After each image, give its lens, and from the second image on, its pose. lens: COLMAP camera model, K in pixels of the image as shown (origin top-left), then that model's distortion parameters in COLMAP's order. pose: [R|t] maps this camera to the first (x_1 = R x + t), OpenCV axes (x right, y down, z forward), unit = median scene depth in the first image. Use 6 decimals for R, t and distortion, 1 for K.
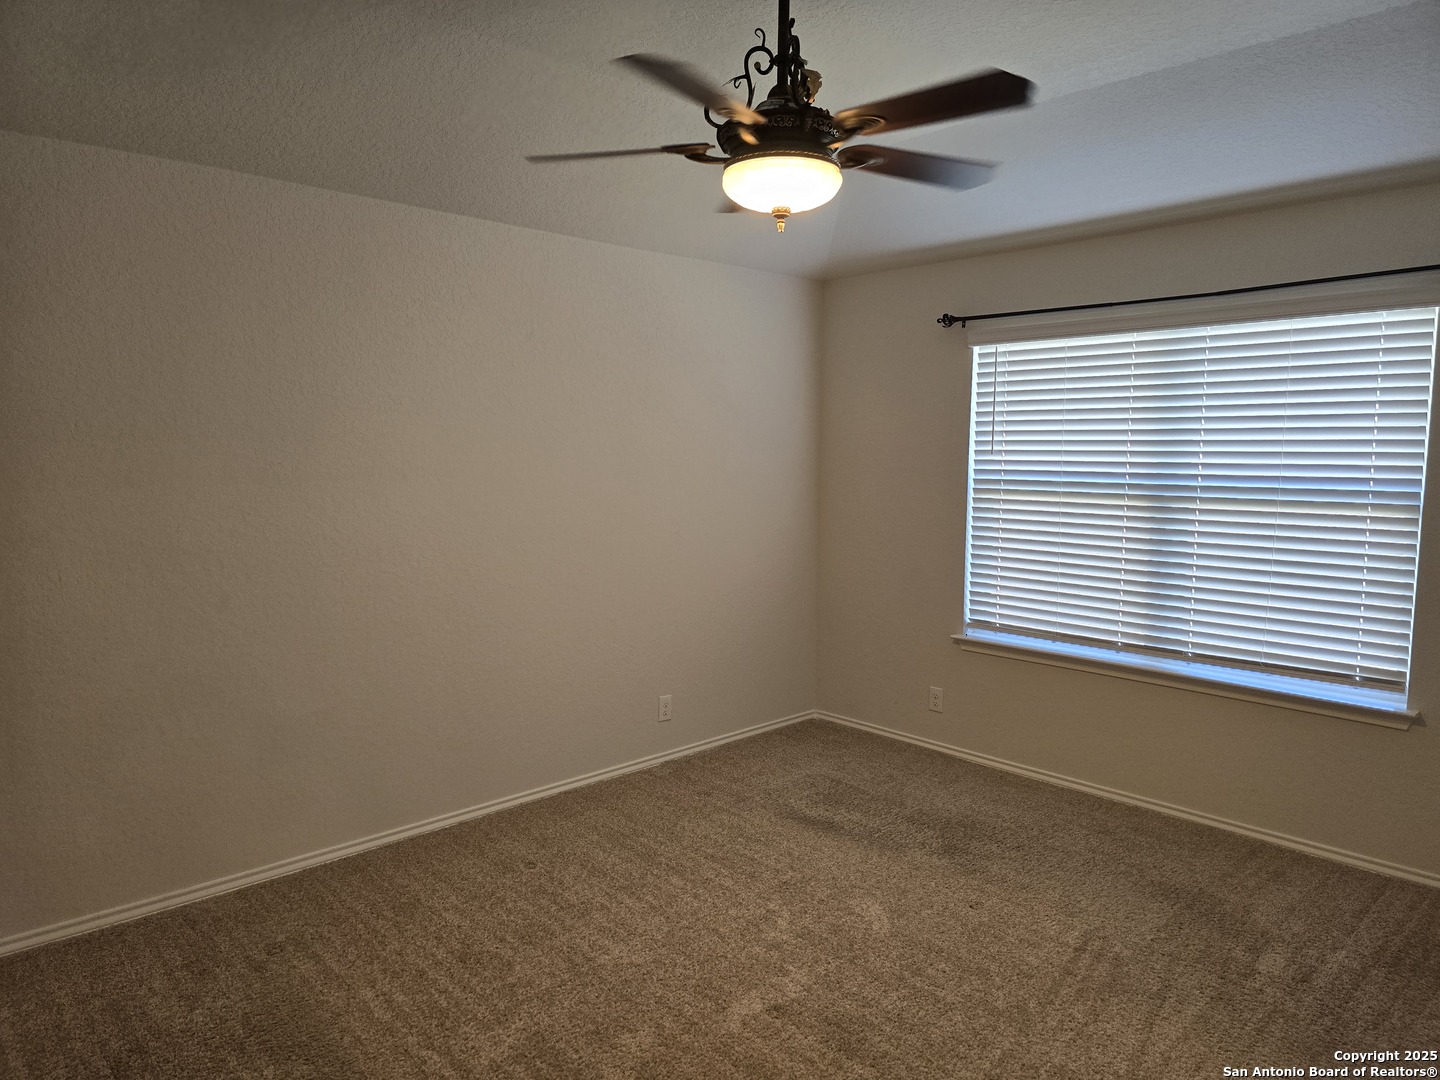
lens RADIAL K [[985.4, 0, 731.7], [0, 985.4, 536.9], [0, 0, 1]] dist [0.069460, -0.069640]
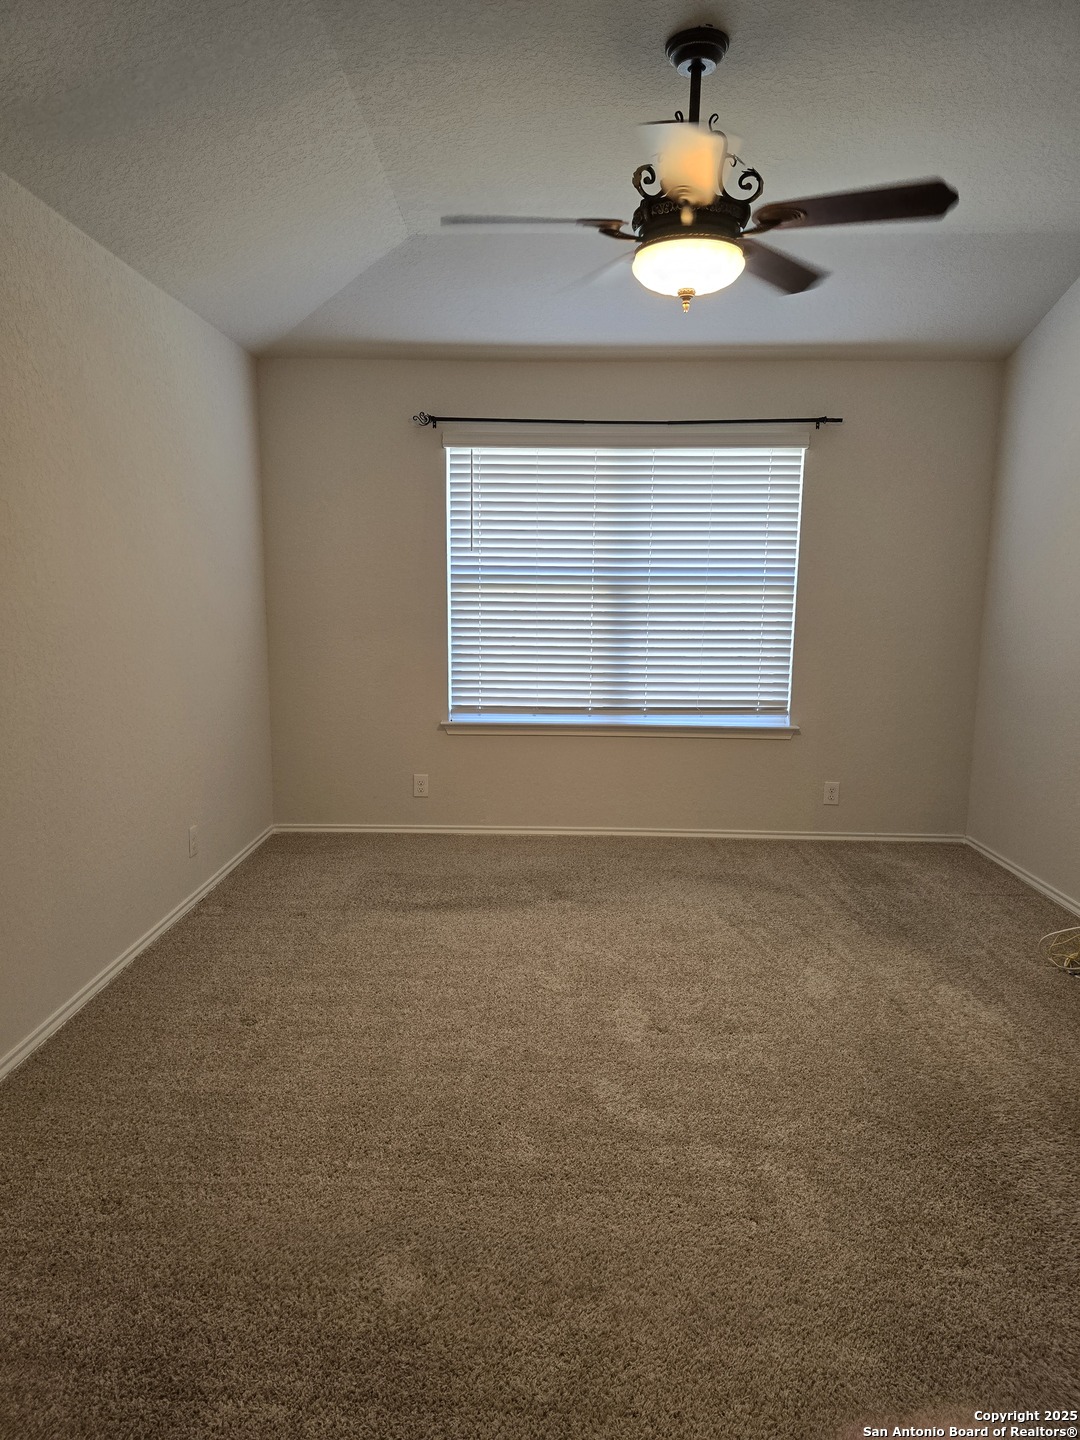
lens RADIAL K [[985.4, 0, 554.6], [0, 985.4, 725.1], [0, 0, 1]] dist [0.069460, -0.069640]
pose [[0.705558, -0.110900, 0.699921, -0.494604], [0.063336, 0.993595, 0.093585, 0.011715], [-0.705816, -0.021699, 0.708063, 0.180183]]
